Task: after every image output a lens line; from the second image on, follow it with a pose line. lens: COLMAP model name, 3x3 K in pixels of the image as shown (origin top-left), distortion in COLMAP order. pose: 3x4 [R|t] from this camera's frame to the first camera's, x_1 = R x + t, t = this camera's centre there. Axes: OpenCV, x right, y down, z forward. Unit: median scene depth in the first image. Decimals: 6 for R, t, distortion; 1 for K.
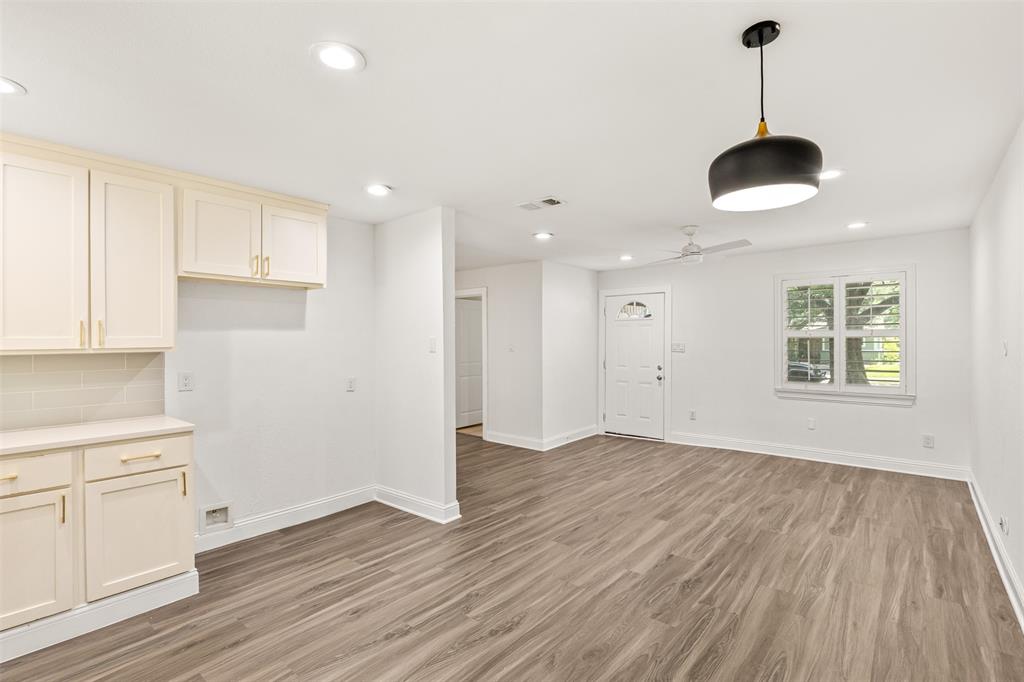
lens RADIAL K [[476.8, 0, 517.2], [0, 476.8, 343.2], [0, 0, 1]] dist [-0.000902, -0.000043]
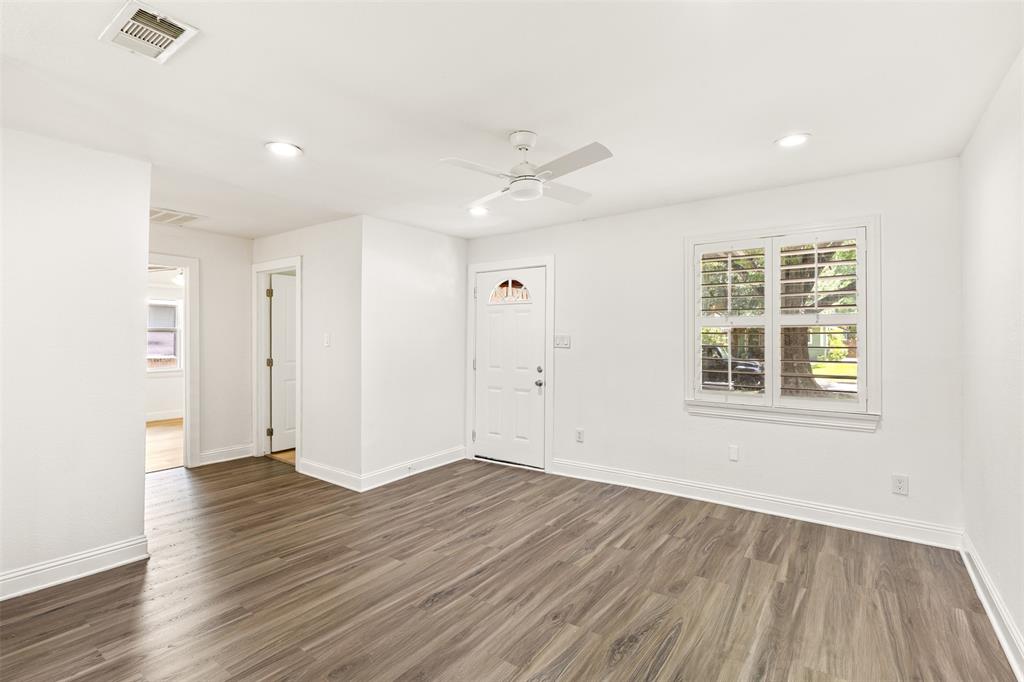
lens RADIAL K [[475.3, 0, 515.0], [0, 475.3, 335.2], [0, 0, 1]] dist [-0.002227, -0.000239]
pose [[0.997576, 0.003974, 0.069479, 0.315366], [-0.003343, 0.999952, -0.009194, 0.009204], [-0.069512, 0.008939, 0.997541, 0.419215]]
